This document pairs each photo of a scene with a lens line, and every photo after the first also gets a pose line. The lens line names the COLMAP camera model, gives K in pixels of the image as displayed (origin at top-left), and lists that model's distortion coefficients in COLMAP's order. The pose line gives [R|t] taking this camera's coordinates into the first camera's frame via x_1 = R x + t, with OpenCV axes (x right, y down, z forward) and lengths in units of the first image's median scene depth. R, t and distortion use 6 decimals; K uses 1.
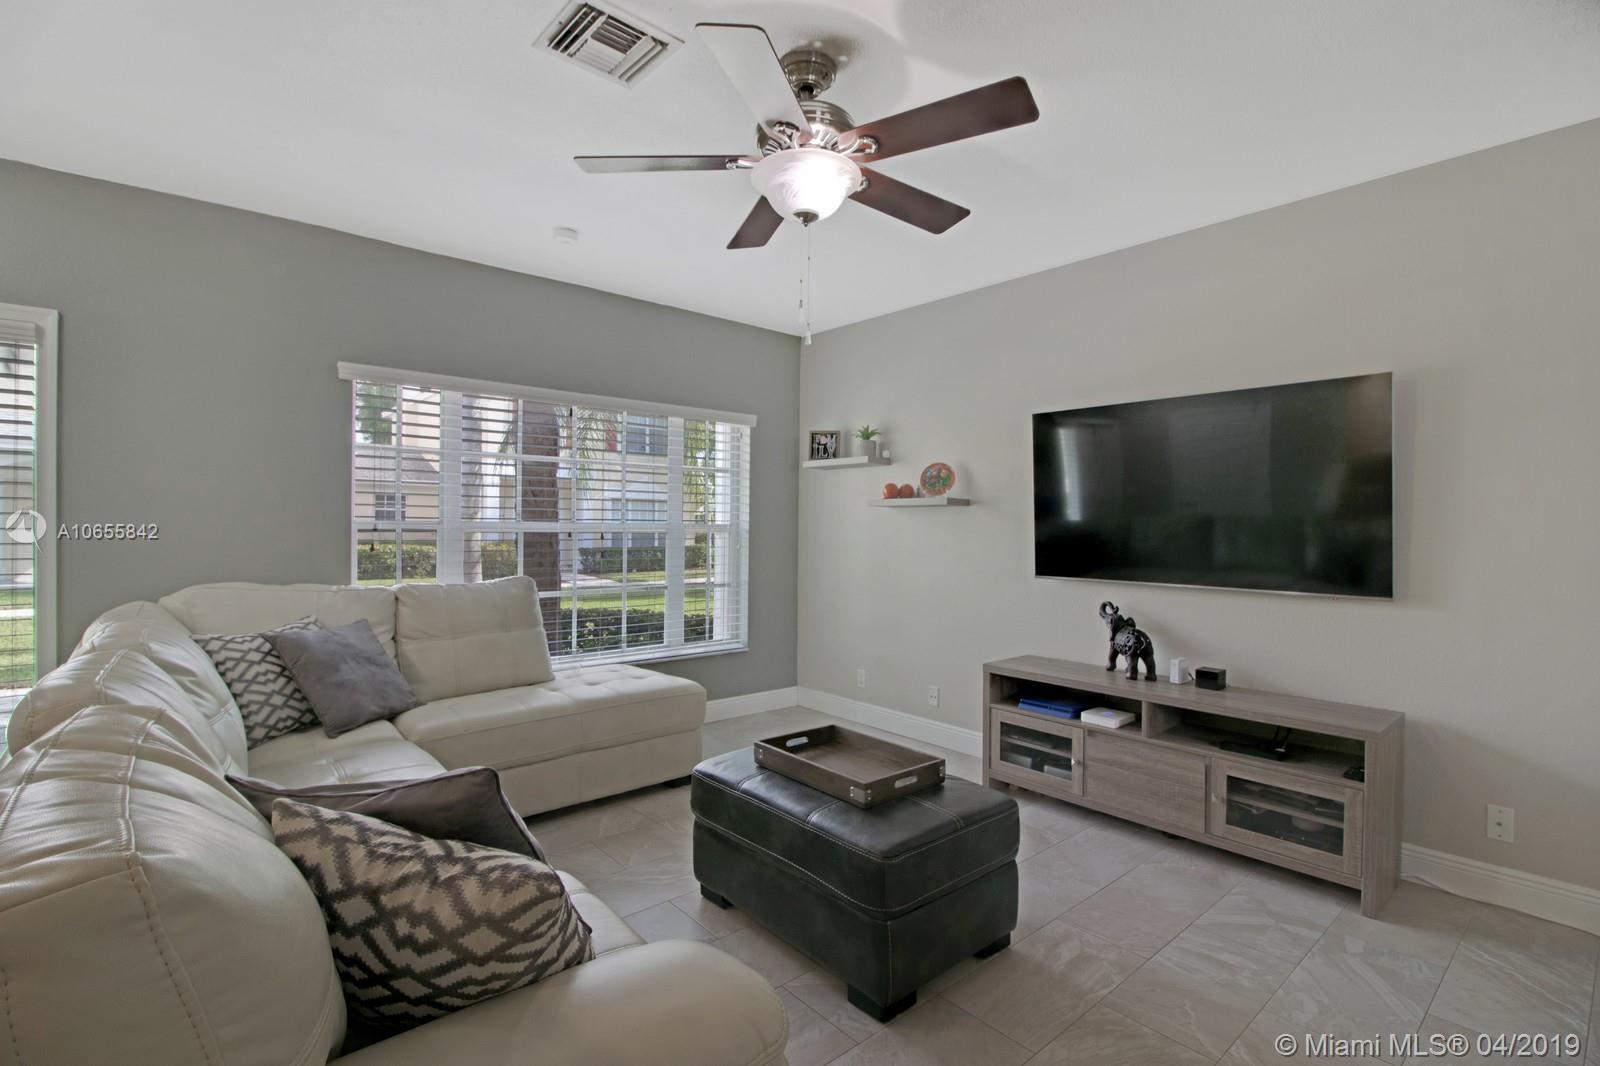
lens RADIAL K [[740.0, 0, 800.1], [0, 740.0, 525.6], [0, 0, 1]] dist [-0.002209, -0.011244]
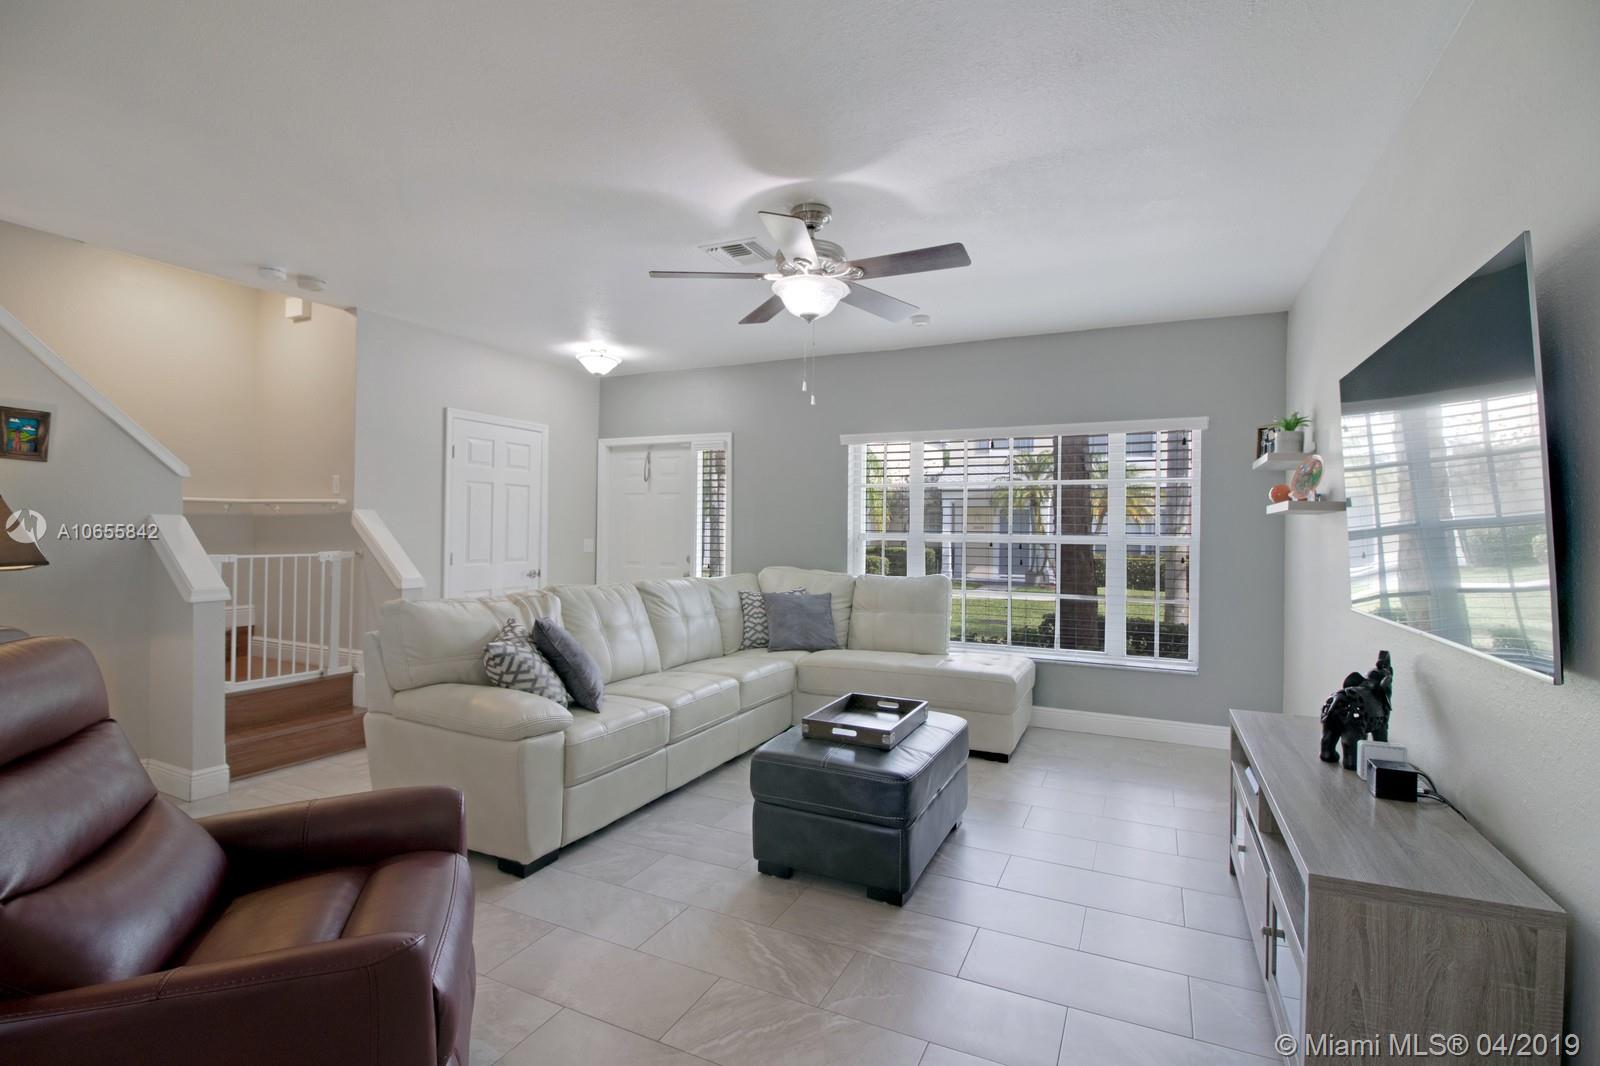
lens RADIAL K [[740.0, 0, 800.1], [0, 740.0, 525.6], [0, 0, 1]] dist [-0.002209, -0.011244]
pose [[0.403601, -0.012705, -0.914847, 0.816272], [-0.010150, 0.999780, -0.018362, 0.008588], [0.914879, 0.016697, 0.403383, 0.260533]]
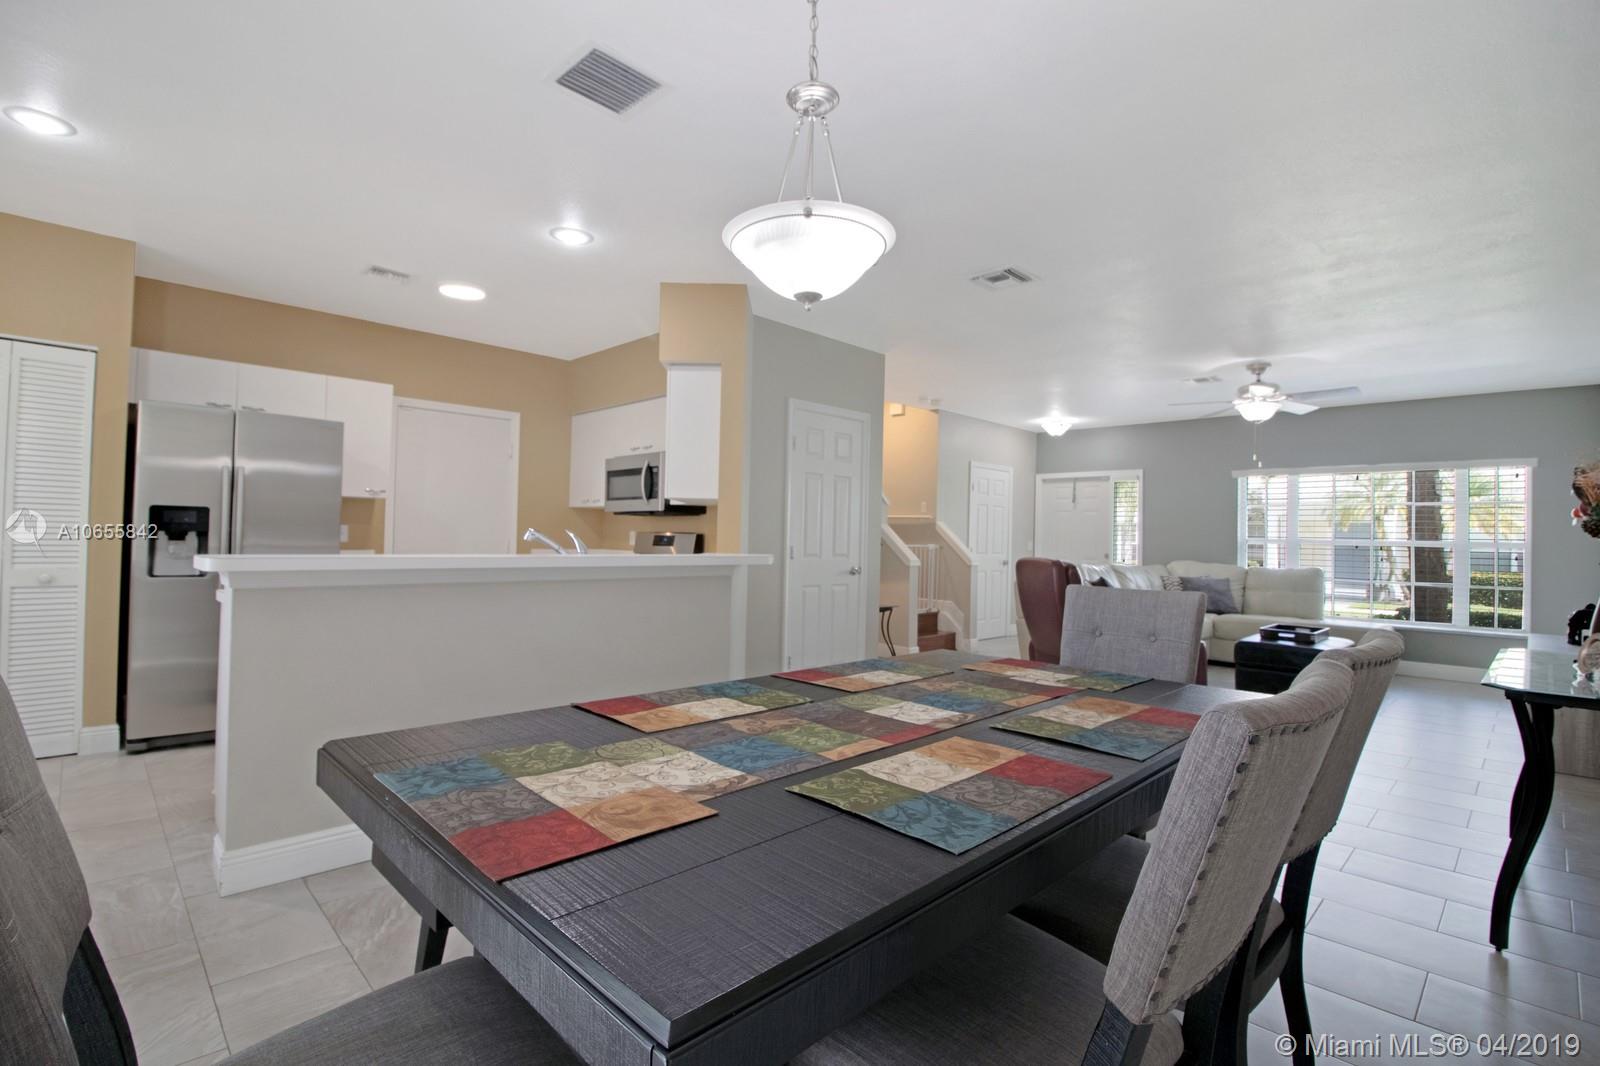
lens RADIAL K [[740.0, 0, 800.1], [0, 740.0, 525.6], [0, 0, 1]] dist [-0.002209, -0.011244]
pose [[0.064394, -0.027611, -0.997543, 1.625658], [-0.025590, 0.999243, -0.029310, 0.057344], [0.997596, 0.027414, 0.063639, -0.523511]]
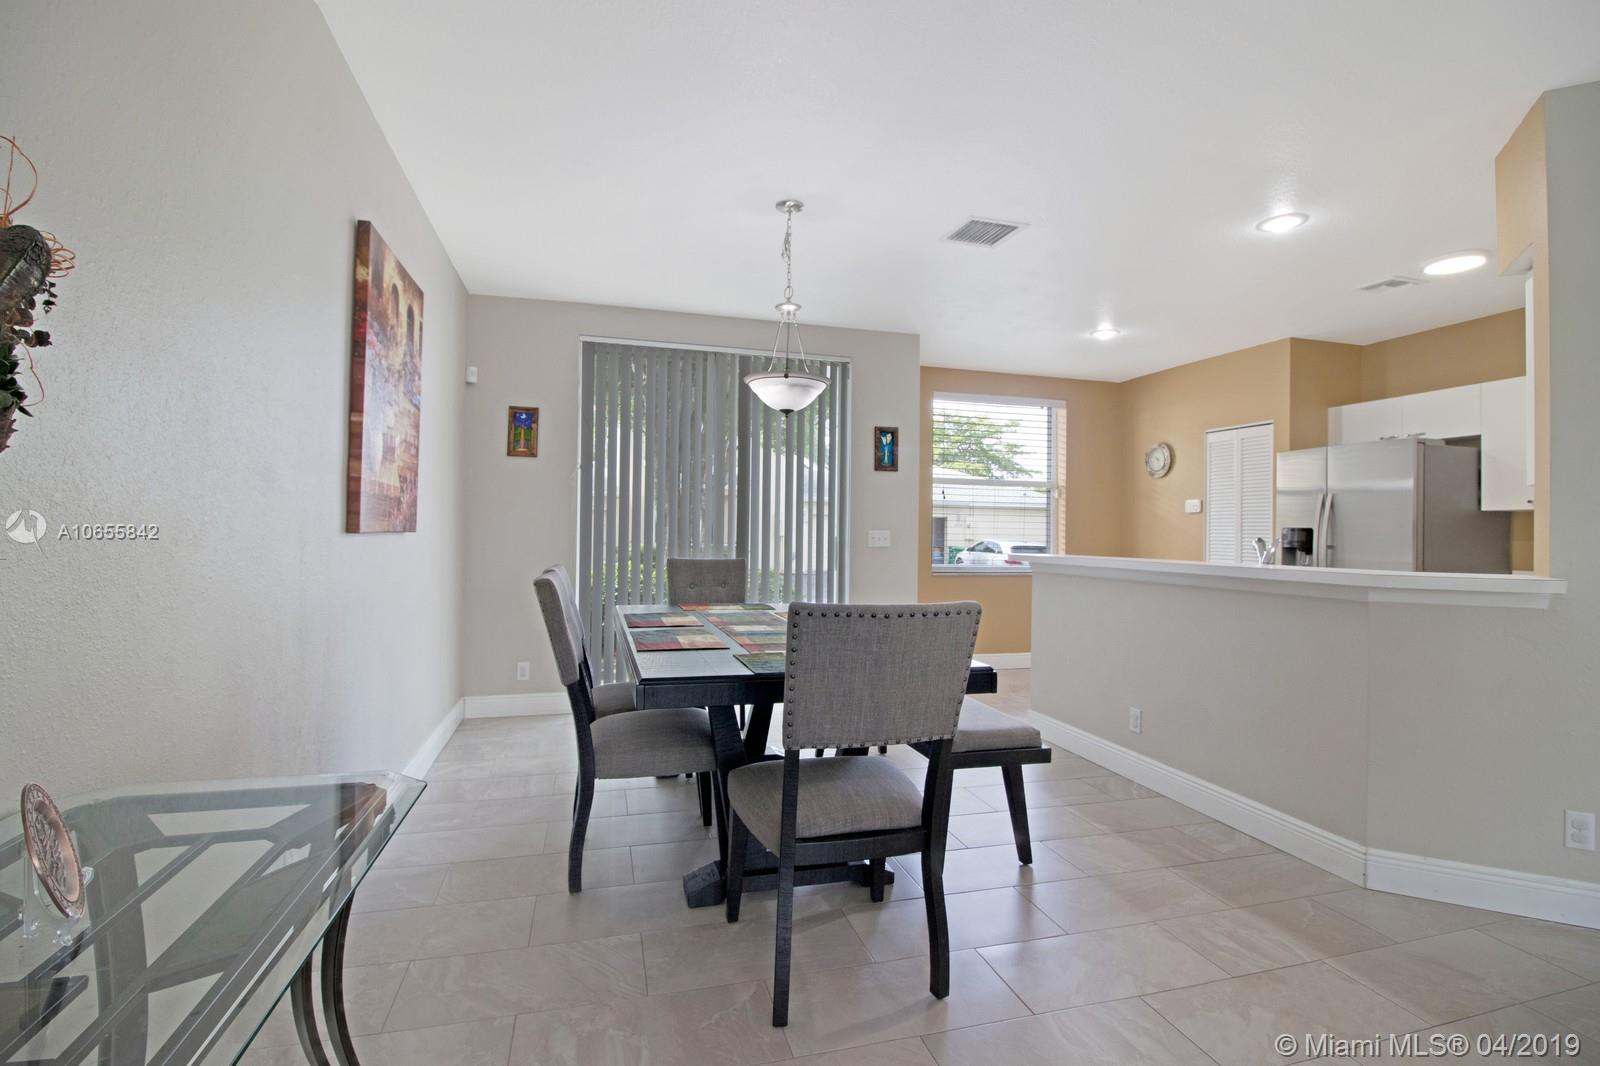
lens RADIAL K [[735.7, 0, 797.5], [0, 735.7, 525.7], [0, 0, 1]] dist [-0.003820, -0.013109]
pose [[-0.901839, -0.019977, 0.431610, 0.735804], [-0.023042, 0.999733, -0.001874, 0.038636], [-0.431457, -0.011635, -0.902058, 0.332804]]
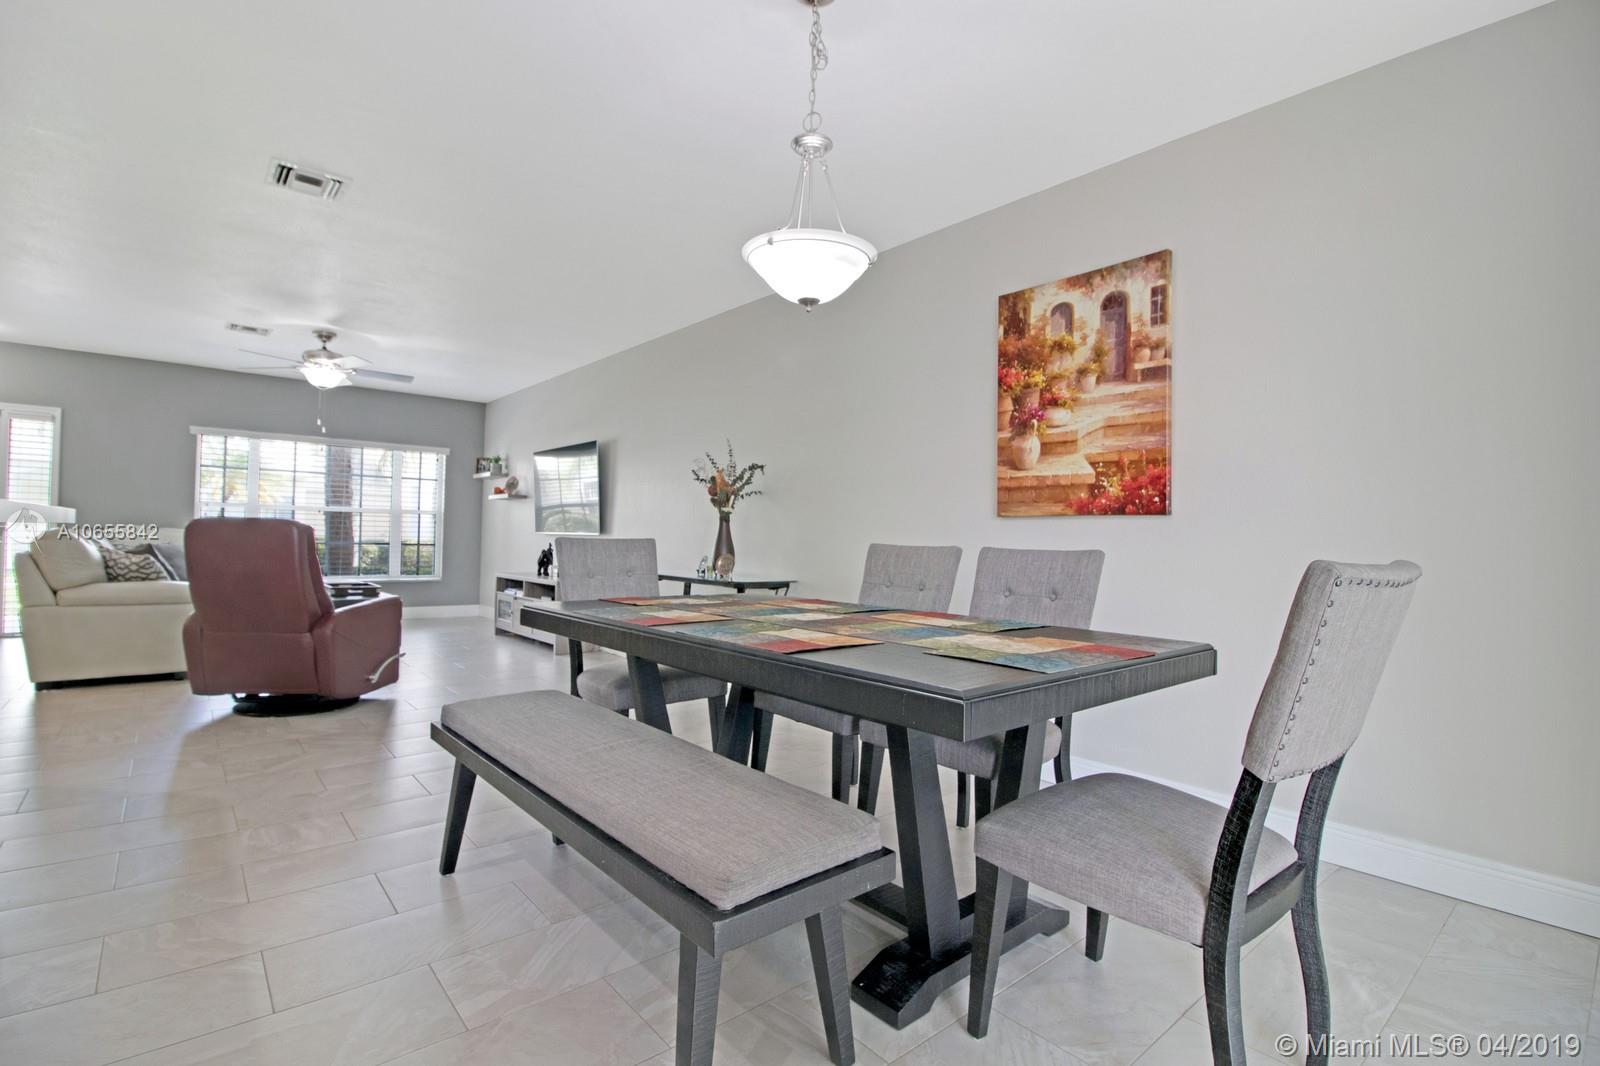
lens RADIAL K [[740.0, 0, 800.1], [0, 740.0, 525.6], [0, 0, 1]] dist [-0.002209, -0.011244]
pose [[0.999914, 0.011079, -0.006950, 1.152105], [-0.011210, 0.999756, -0.019049, 0.087526], [0.006737, 0.019126, 0.999794, -1.105842]]
